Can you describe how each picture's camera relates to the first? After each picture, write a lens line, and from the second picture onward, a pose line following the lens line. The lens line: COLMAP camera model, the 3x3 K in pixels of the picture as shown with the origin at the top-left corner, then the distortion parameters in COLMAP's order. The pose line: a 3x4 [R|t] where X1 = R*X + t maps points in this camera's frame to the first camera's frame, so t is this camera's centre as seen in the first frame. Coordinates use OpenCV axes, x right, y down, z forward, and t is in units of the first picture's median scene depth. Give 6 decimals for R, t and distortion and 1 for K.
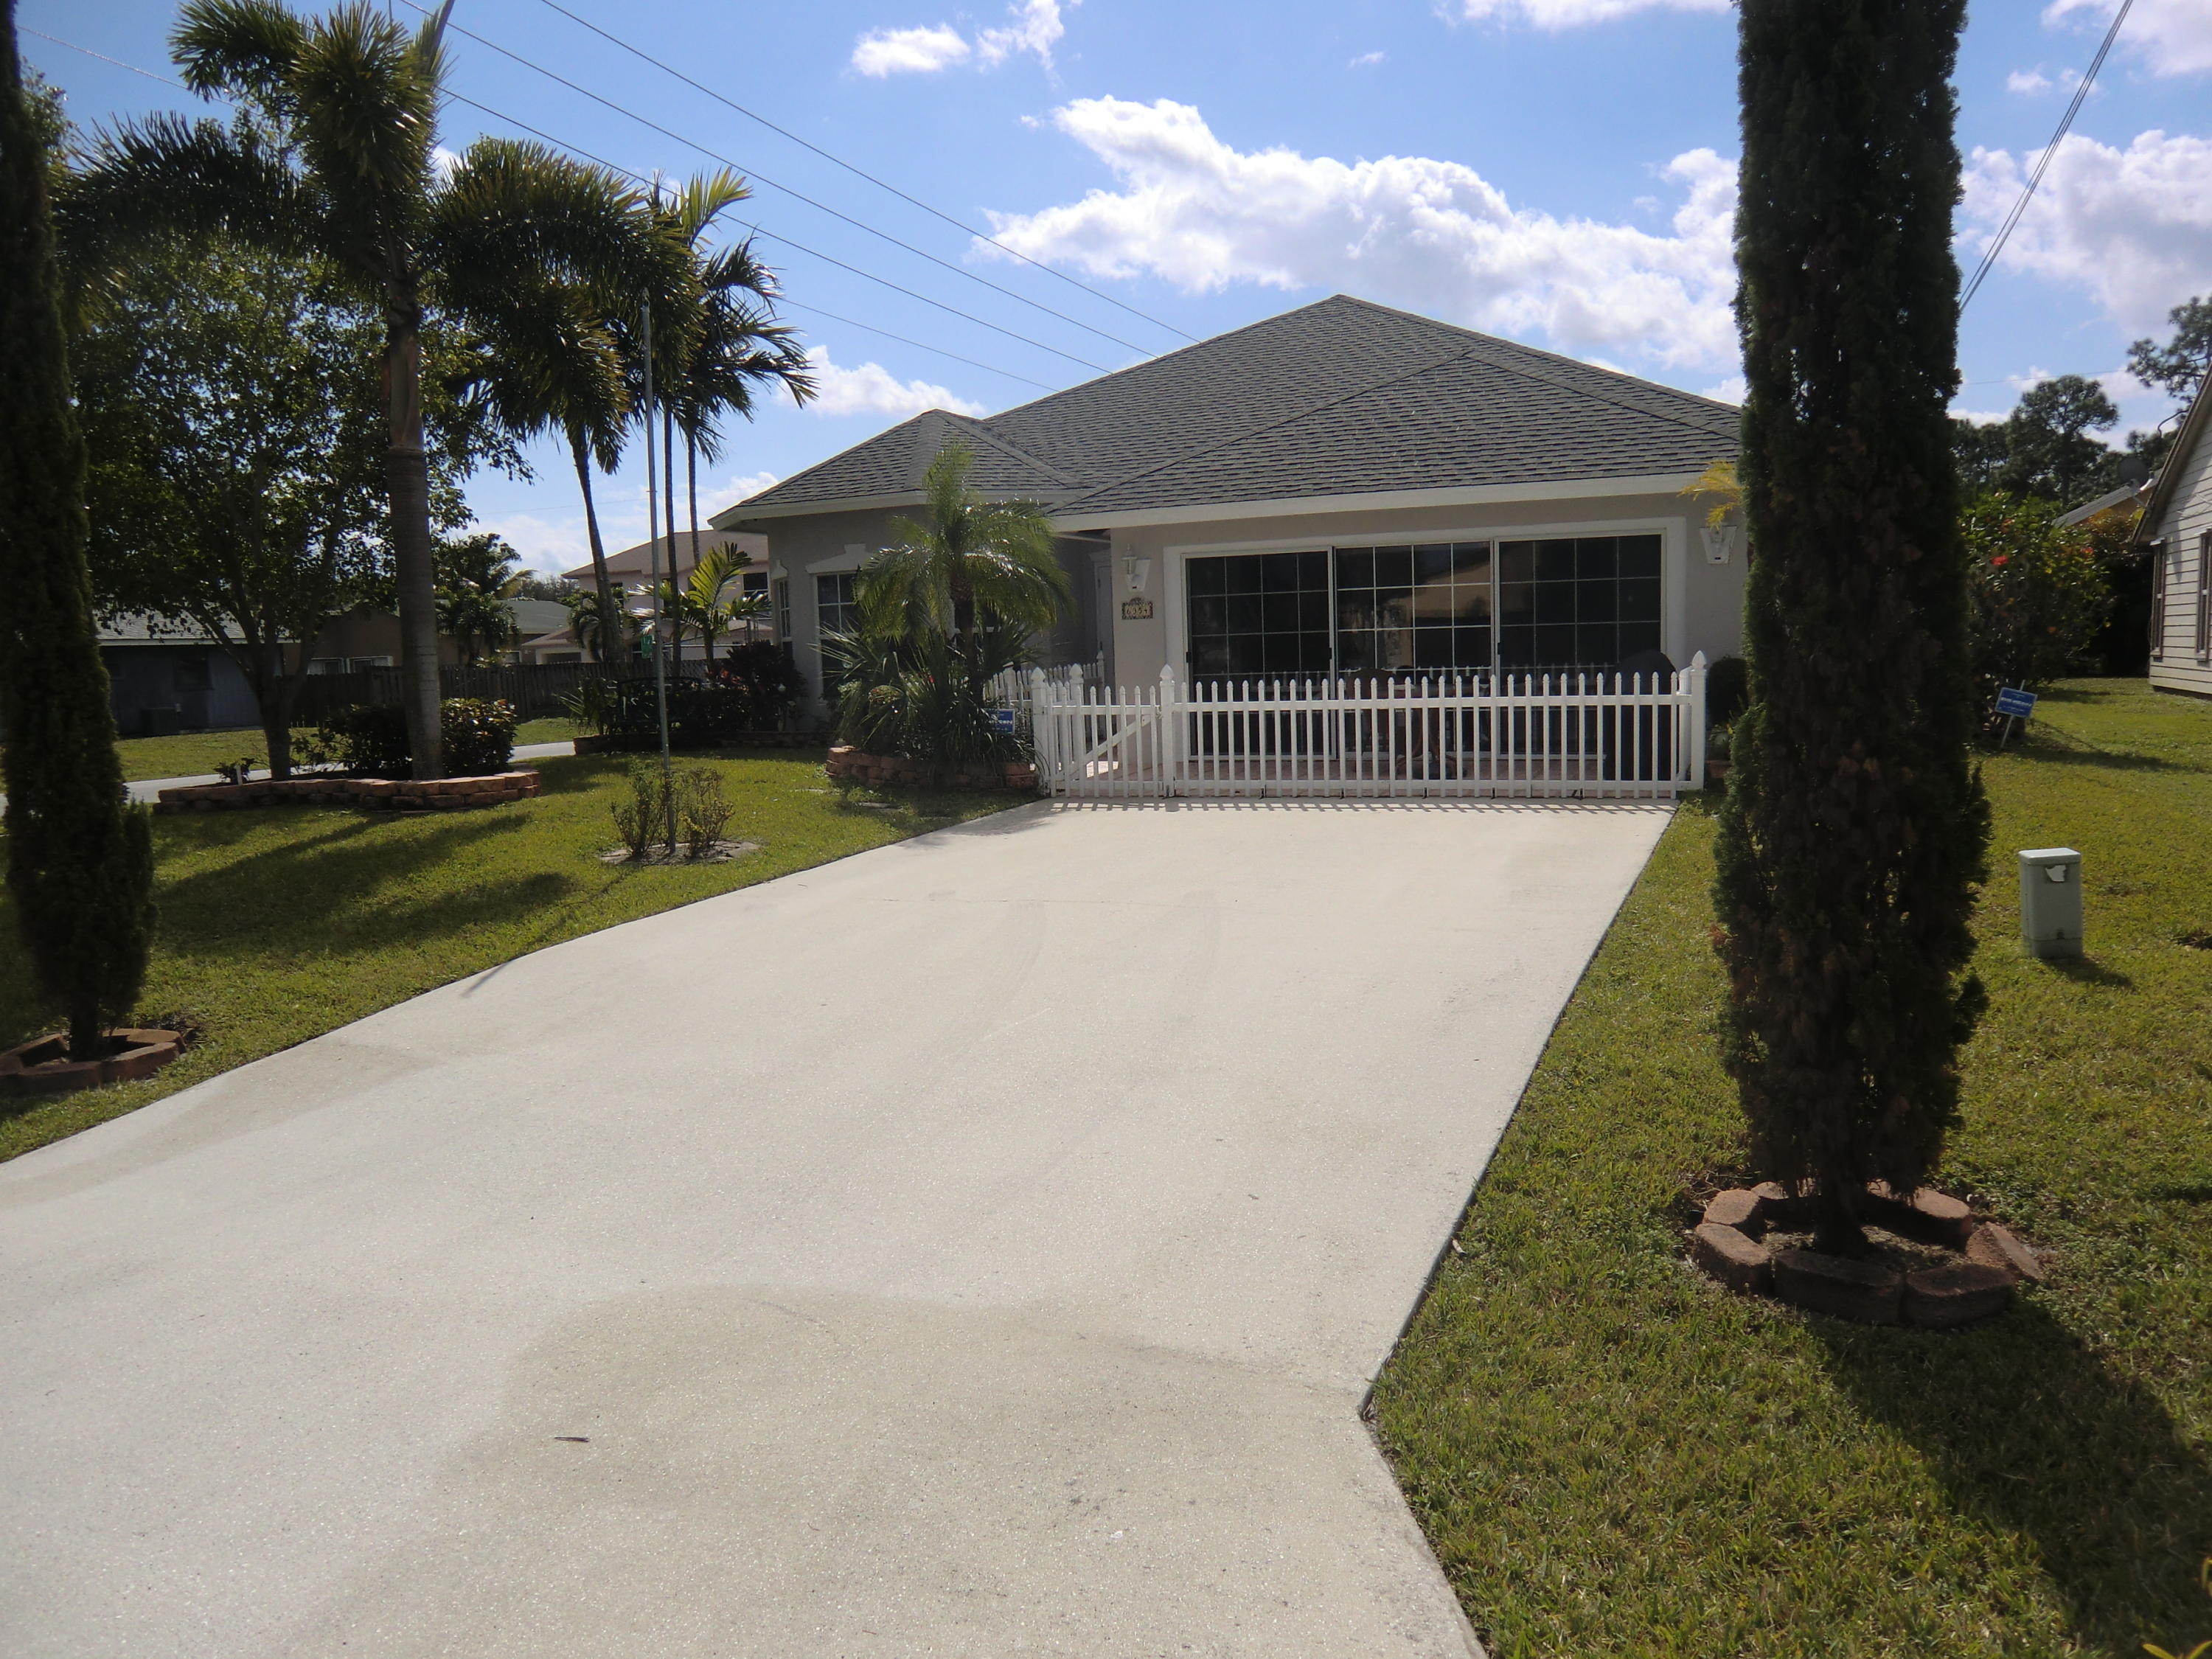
lens RADIAL K [[1594.3, 0, 1122.5], [0, 1594.3, 828.4], [0, 0, 1]] dist [-0.100227, 0.117483]
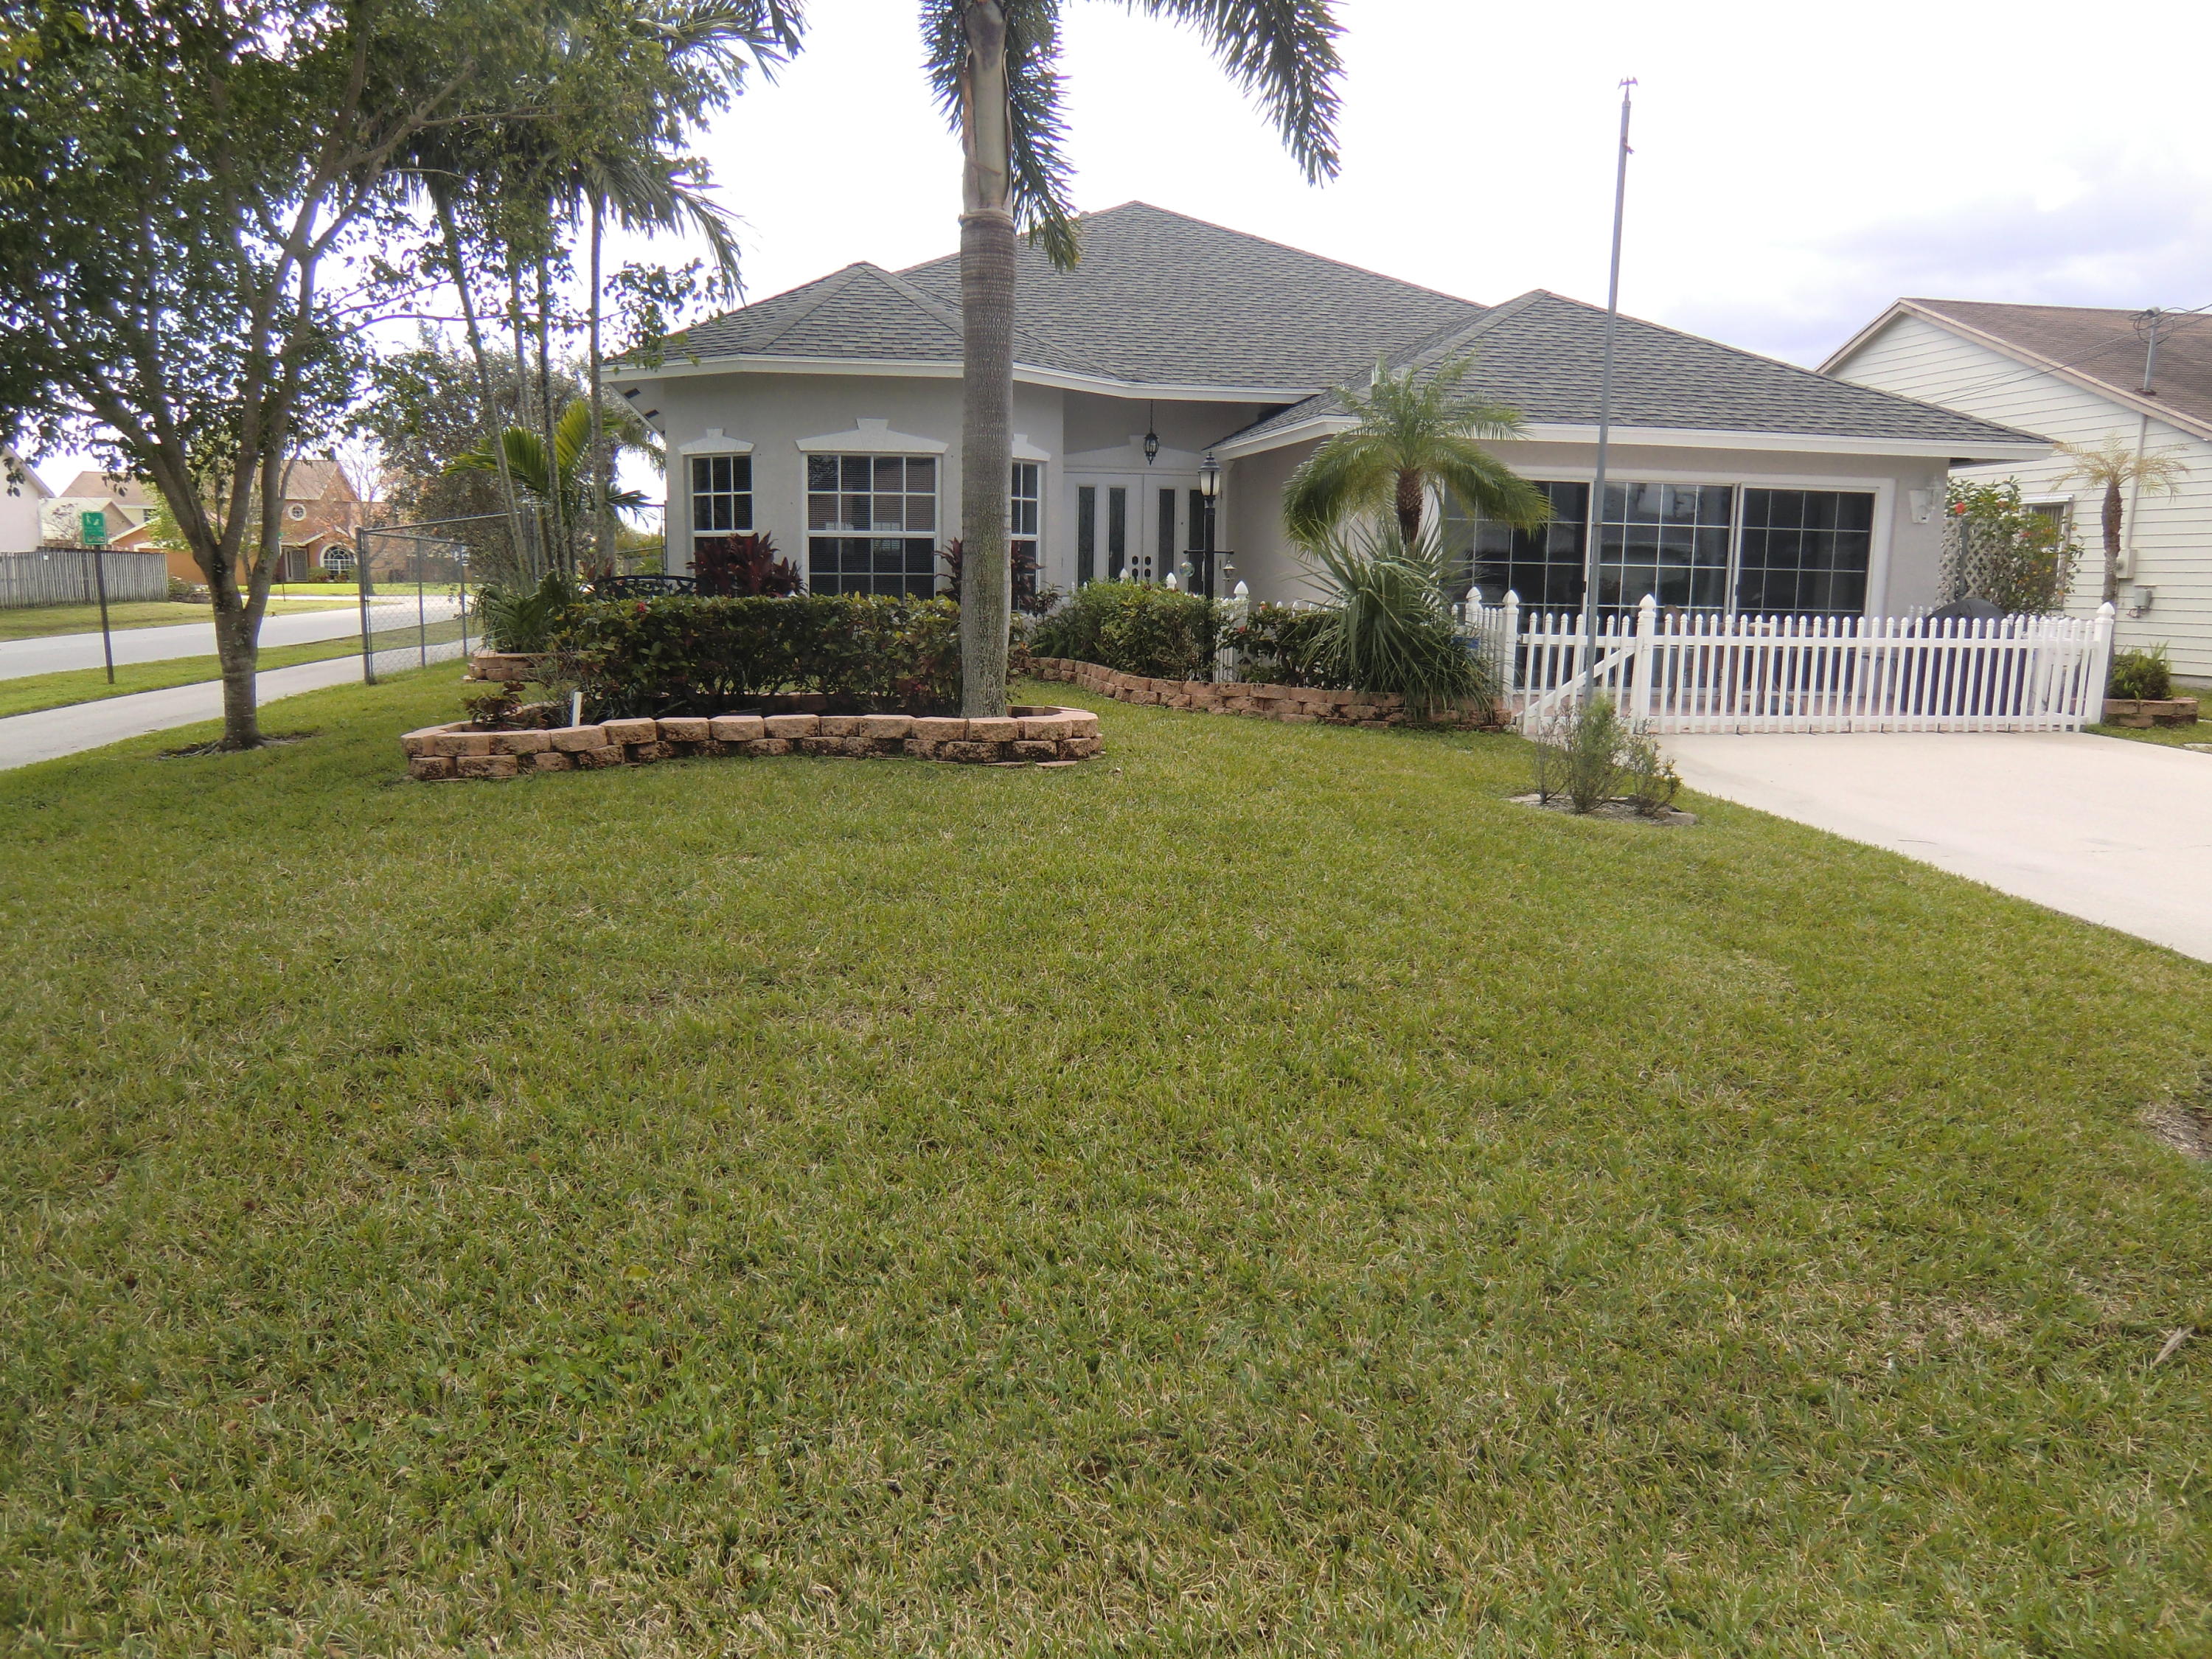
lens RADIAL K [[1594.3, 0, 1092.7], [0, 1594.3, 828.2], [0, 0, 1]] dist [-0.100227, 0.117483]
pose [[0.842549, -0.041566, 0.537013, -0.720185], [0.017995, 0.998634, 0.049063, -0.014554], [-0.538319, -0.031675, 0.842146, 0.356614]]
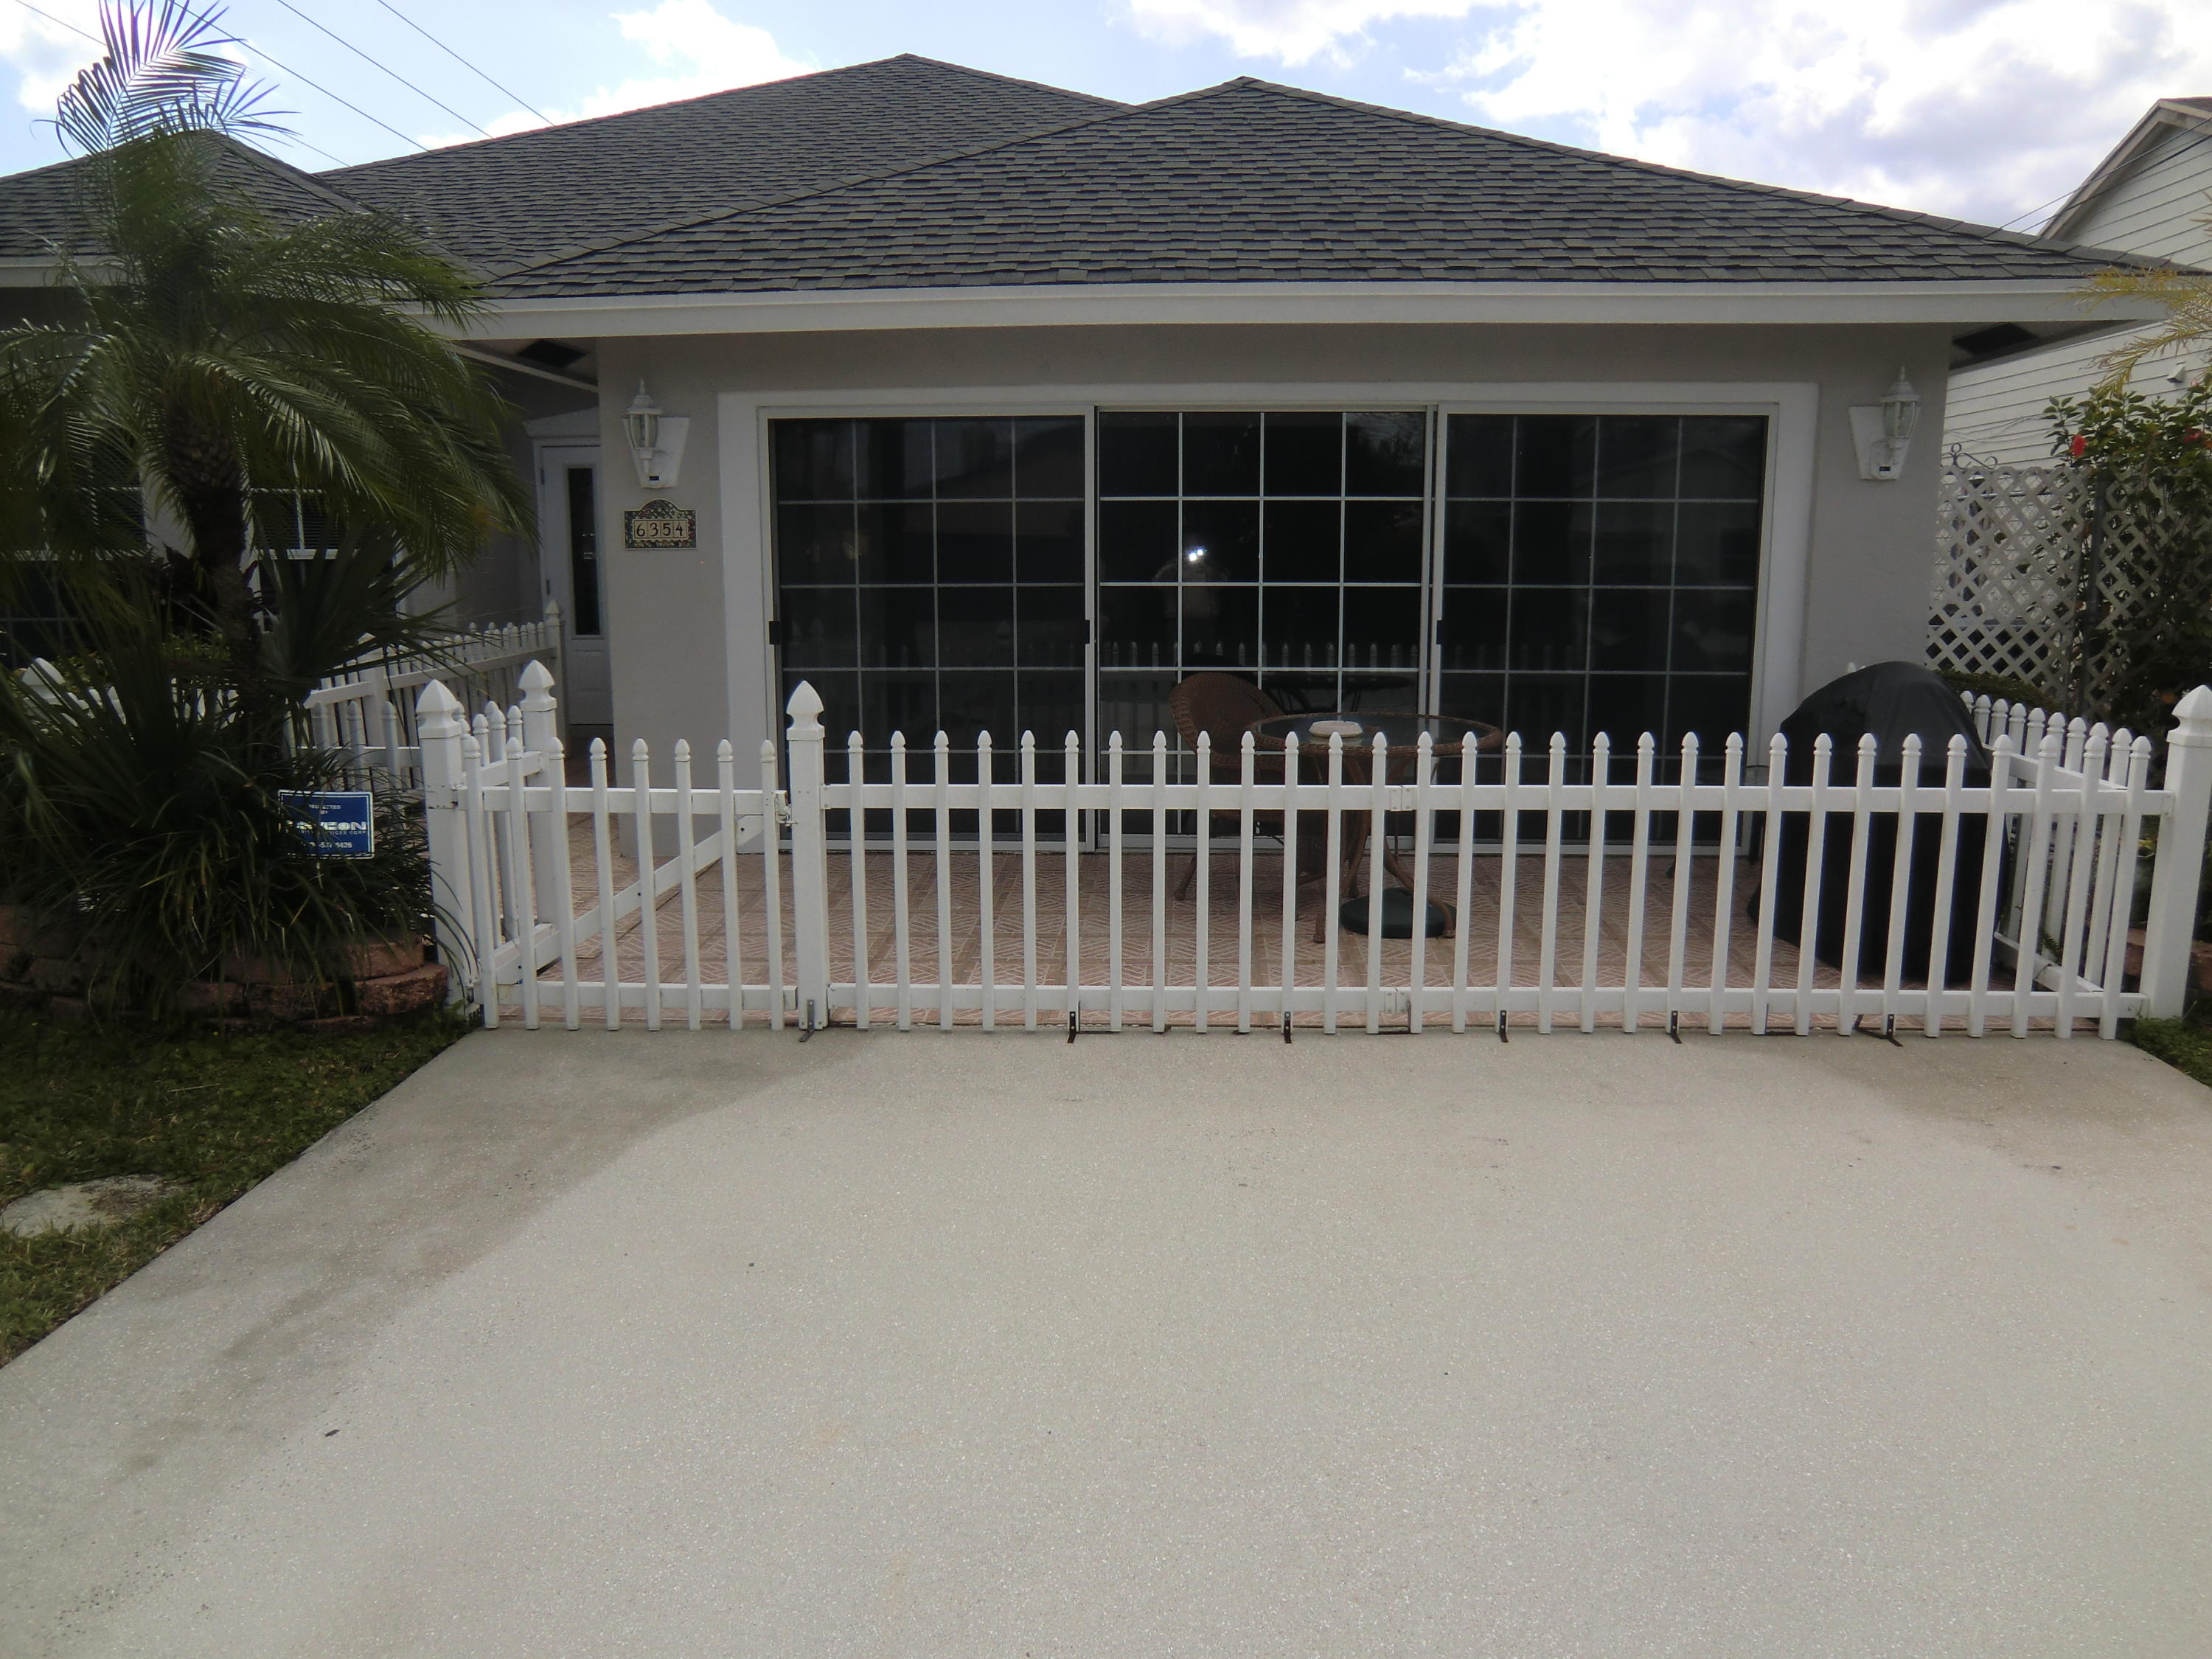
lens RADIAL K [[1594.3, 0, 1113.0], [0, 1594.3, 849.5], [0, 0, 1]] dist [-0.100227, 0.117483]
pose [[0.938182, -0.030905, 0.344761, -0.031596], [0.009930, 0.997999, 0.062440, -0.080614], [-0.346001, -0.055157, 0.936611, 0.589447]]
